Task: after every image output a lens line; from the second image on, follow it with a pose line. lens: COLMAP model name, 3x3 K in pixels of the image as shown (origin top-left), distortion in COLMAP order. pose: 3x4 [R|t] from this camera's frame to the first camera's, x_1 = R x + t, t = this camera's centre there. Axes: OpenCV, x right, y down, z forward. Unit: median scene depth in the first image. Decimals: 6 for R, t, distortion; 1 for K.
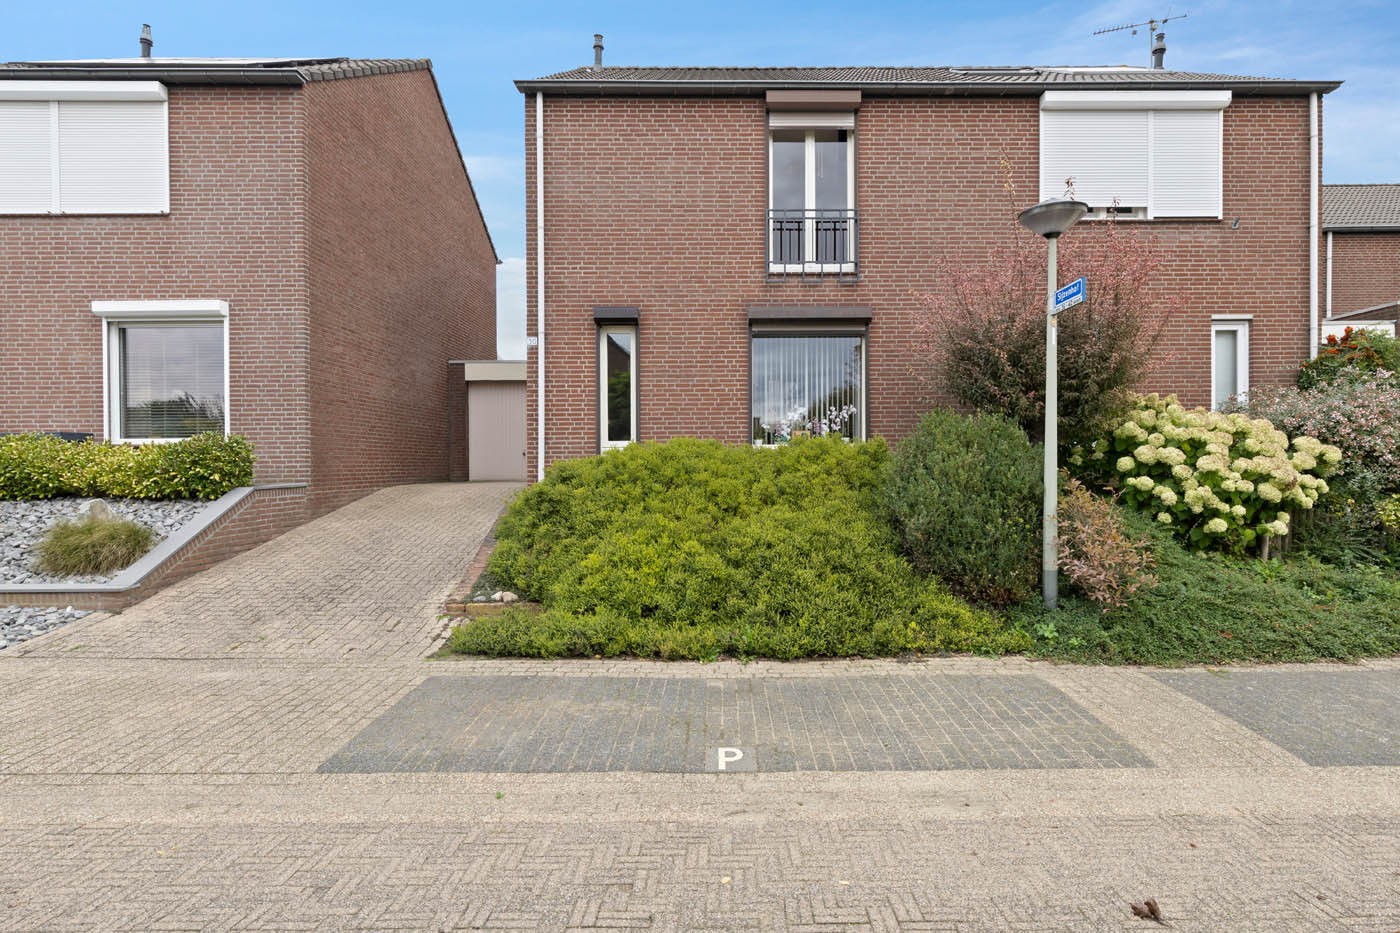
lens RADIAL K [[715.9, 0, 701.5], [0, 715.9, 468.4], [0, 0, 1]] dist [0.001955, -0.000419]
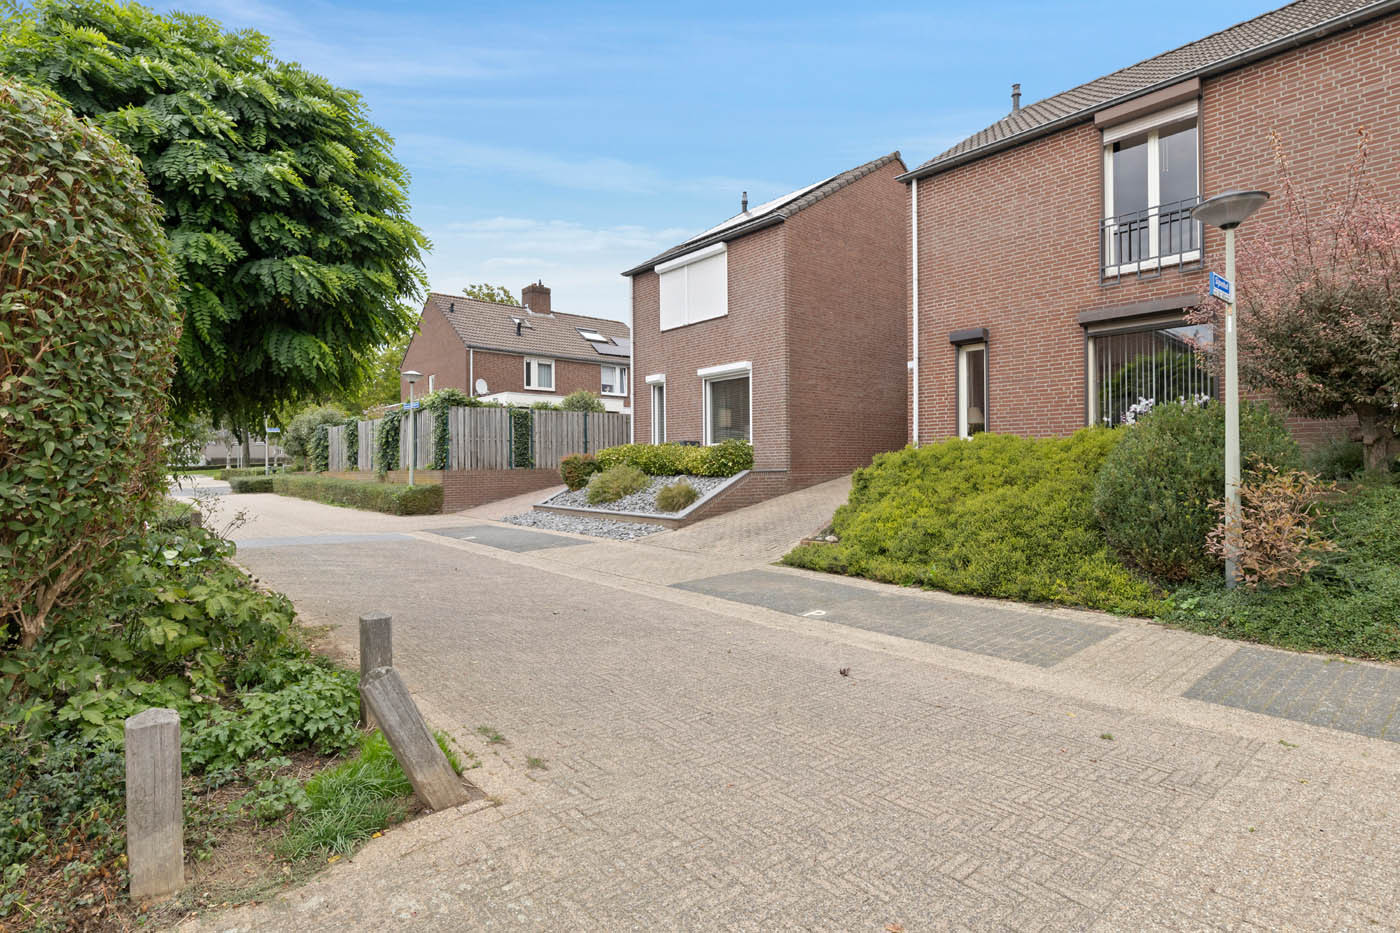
lens RADIAL K [[715.9, 0, 701.5], [0, 715.9, 468.4], [0, 0, 1]] dist [0.001955, -0.000419]
pose [[0.639977, 0.004535, -0.768381, 0.567760], [-0.004585, 0.999987, 0.002083, 0.017113], [0.768380, 0.002190, 0.639990, -0.169481]]
